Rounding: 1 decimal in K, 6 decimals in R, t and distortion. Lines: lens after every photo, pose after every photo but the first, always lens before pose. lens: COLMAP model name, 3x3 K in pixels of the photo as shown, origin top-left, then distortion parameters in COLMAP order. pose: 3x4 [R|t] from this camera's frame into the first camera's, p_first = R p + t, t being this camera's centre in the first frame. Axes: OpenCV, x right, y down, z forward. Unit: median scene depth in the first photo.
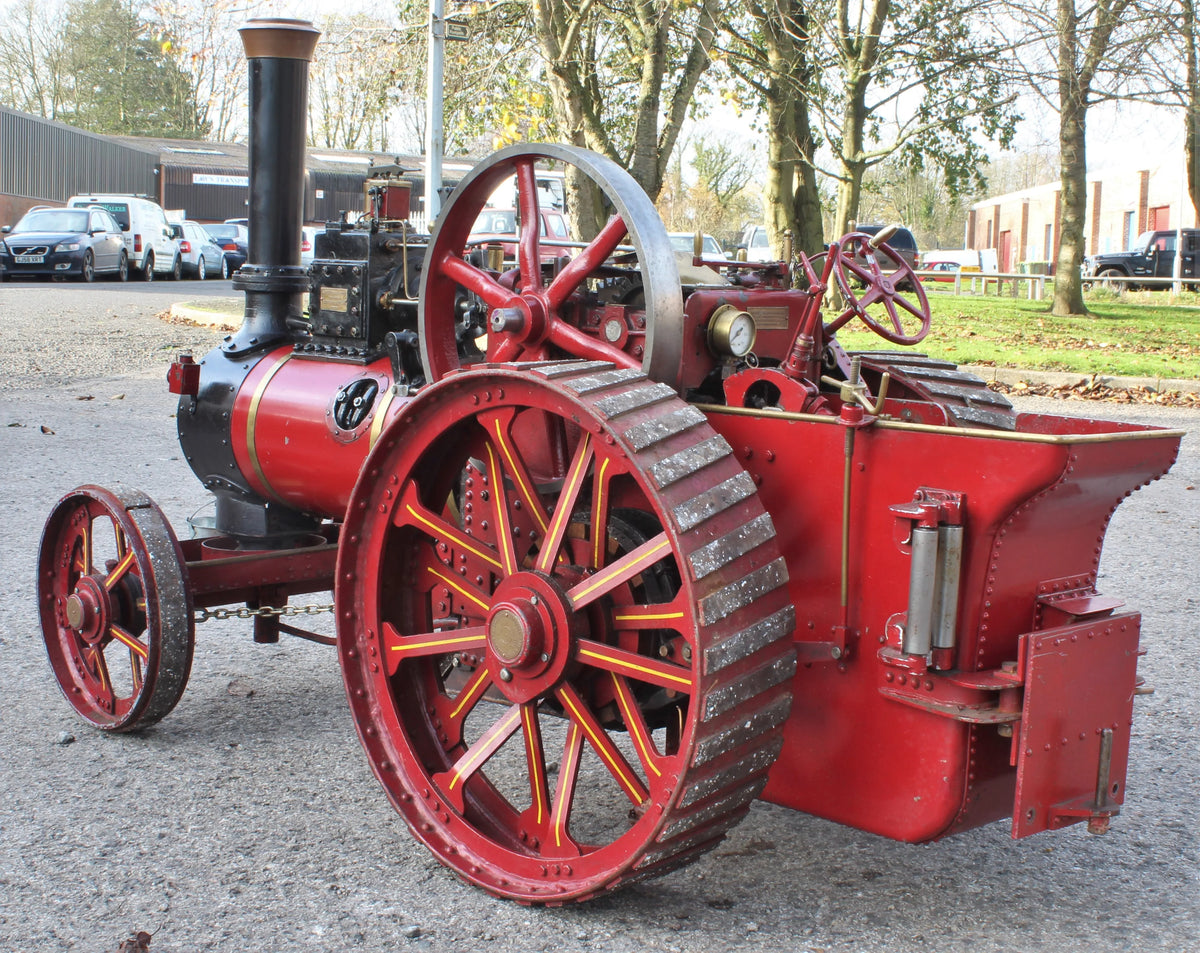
lens RADIAL K [[1818.1, 0, 600.0], [0, 1818.1, 476.5], [0, 0, 1]] dist [-0.091517, -0.068470]
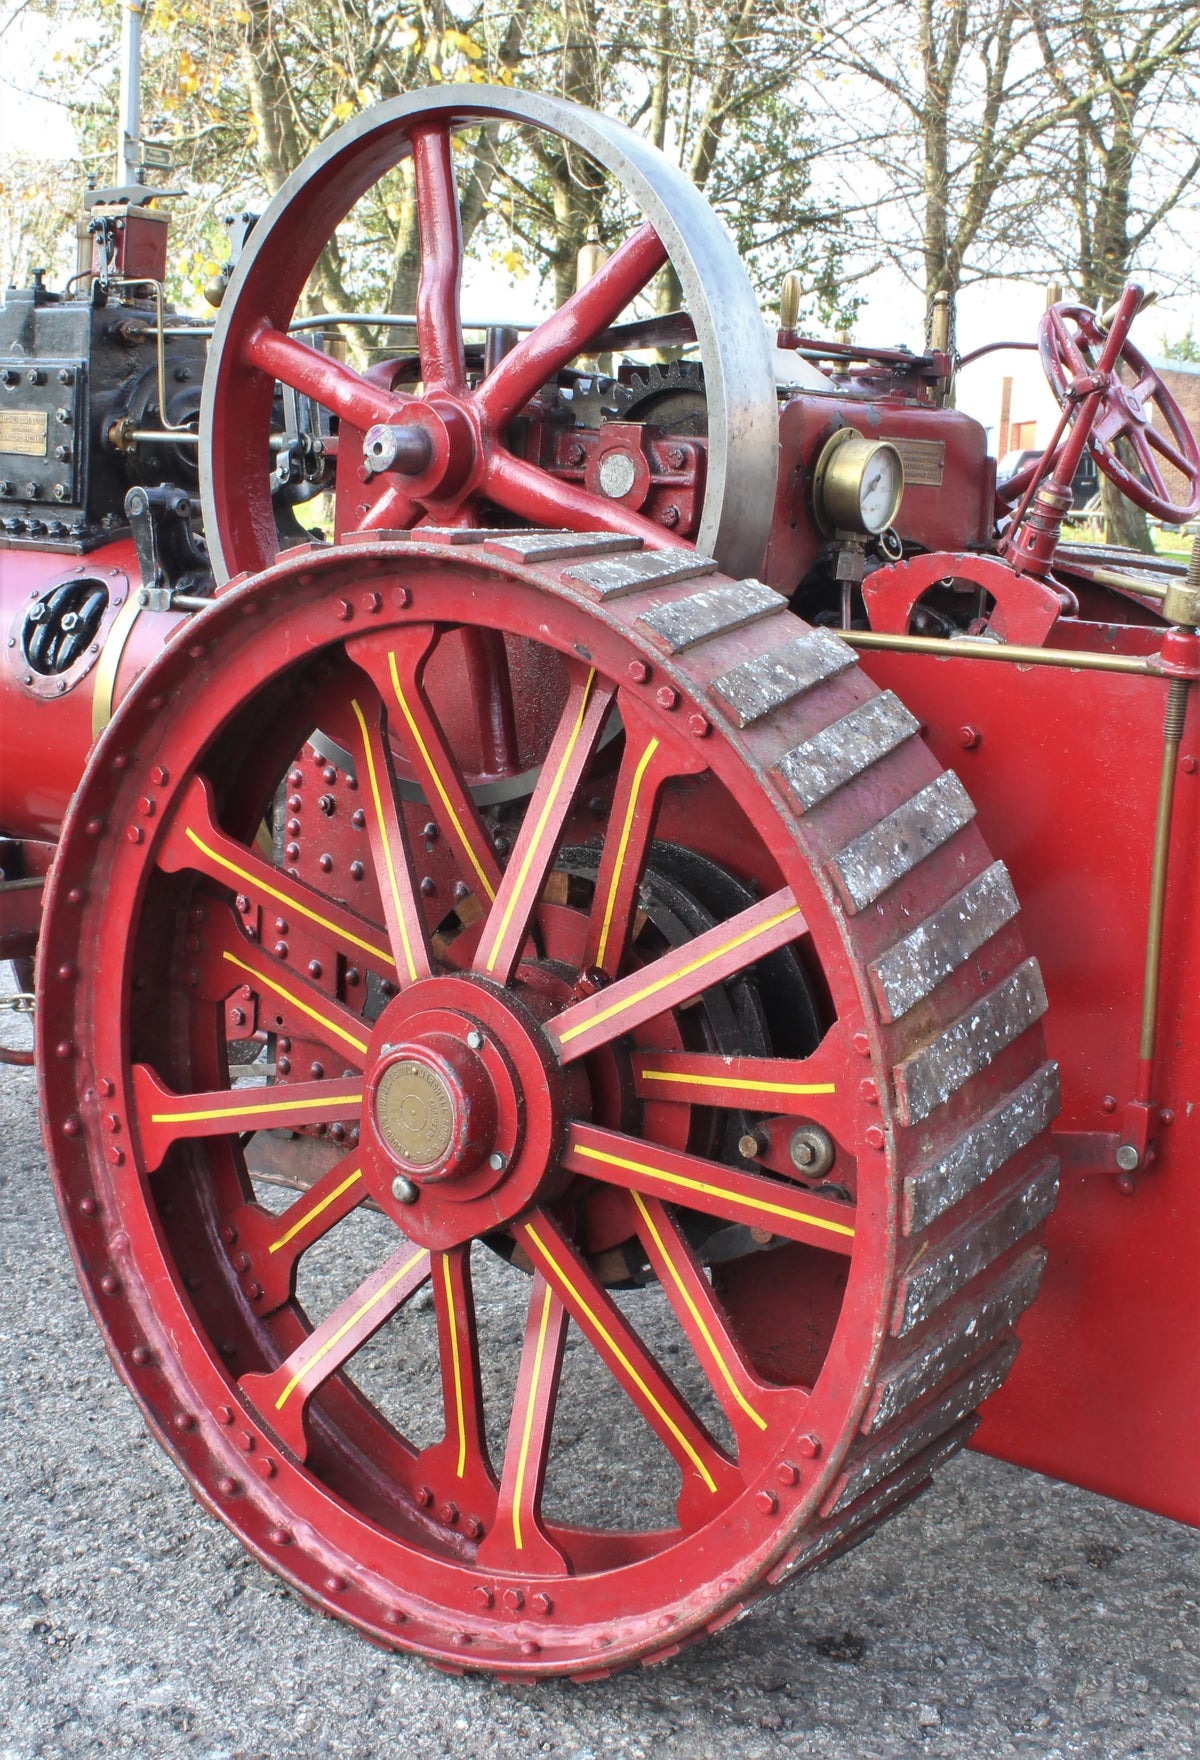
lens RADIAL K [[2354.8, 0, 600.0], [0, 2354.8, 880.0], [0, 0, 1]] dist [-0.090215, 0.070330]
pose [[0.994022, 0.005175, 0.109060, -0.068116], [-0.011181, 0.998449, 0.054535, -0.006321], [-0.108609, -0.055428, 0.992538, 0.382714]]
